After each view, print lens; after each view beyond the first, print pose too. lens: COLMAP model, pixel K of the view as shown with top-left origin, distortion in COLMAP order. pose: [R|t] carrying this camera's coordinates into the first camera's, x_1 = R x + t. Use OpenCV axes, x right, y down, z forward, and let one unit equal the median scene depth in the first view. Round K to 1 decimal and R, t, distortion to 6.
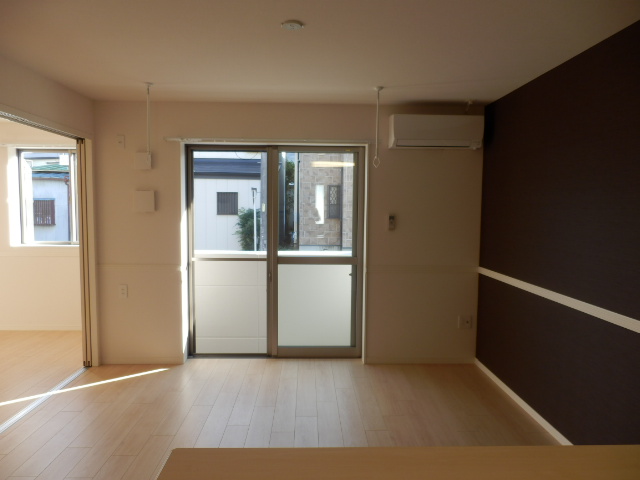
lens RADIAL K [[444.9, 0, 320.5], [0, 444.9, 238.8], [0, 0, 1]] dist [-0.004970, -0.002779]
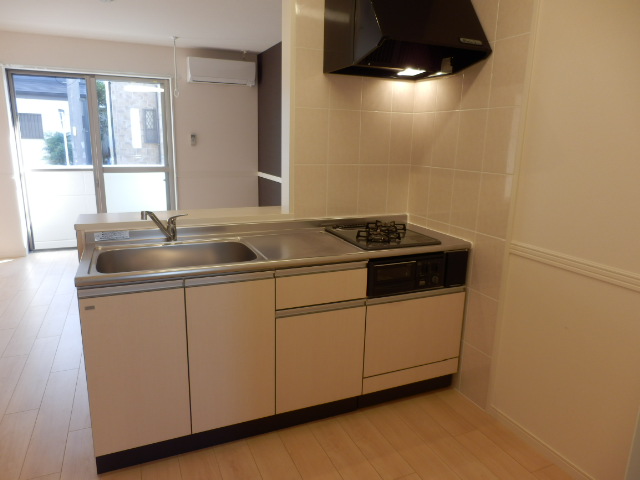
lens RADIAL K [[444.9, 0, 315.5], [0, 444.9, 242.5], [0, 0, 1]] dist [-0.004970, -0.002779]
pose [[0.931987, -0.071174, 0.355435, 0.001424], [0.011718, 0.985938, 0.166703, 0.021607], [-0.362302, -0.151200, 0.919715, -0.179992]]
